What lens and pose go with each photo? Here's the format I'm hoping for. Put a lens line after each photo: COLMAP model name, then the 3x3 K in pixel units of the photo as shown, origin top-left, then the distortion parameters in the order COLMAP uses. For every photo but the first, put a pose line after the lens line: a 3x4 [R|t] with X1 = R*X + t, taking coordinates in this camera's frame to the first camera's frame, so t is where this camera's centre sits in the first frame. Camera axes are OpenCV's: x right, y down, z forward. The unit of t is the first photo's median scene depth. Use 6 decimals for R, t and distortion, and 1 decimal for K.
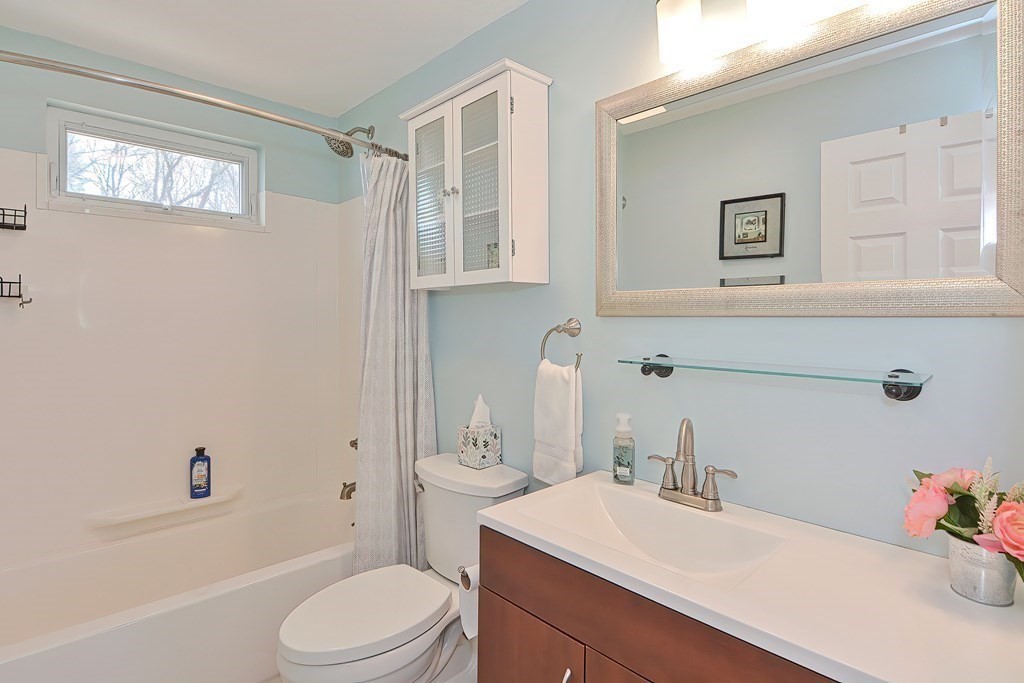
lens RADIAL K [[532.3, 0, 518.5], [0, 532.3, 322.4], [0, 0, 1]] dist [-0.000347, -0.010613]
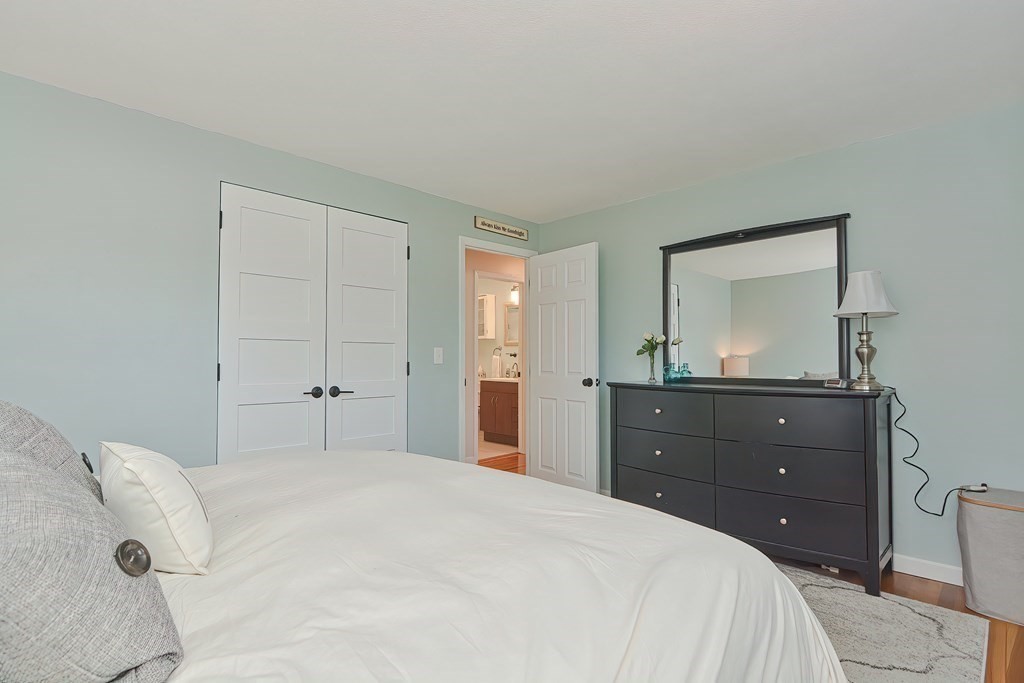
lens RADIAL K [[495.5, 0, 518.8], [0, 495.5, 331.2], [0, 0, 1]] dist [-0.001817, -0.001626]
pose [[0.999885, 0.000587, 0.015162, 0.182338], [0.000288, 0.998334, -0.057696, 0.100521], [-0.015171, 0.057694, 0.998219, -3.061234]]
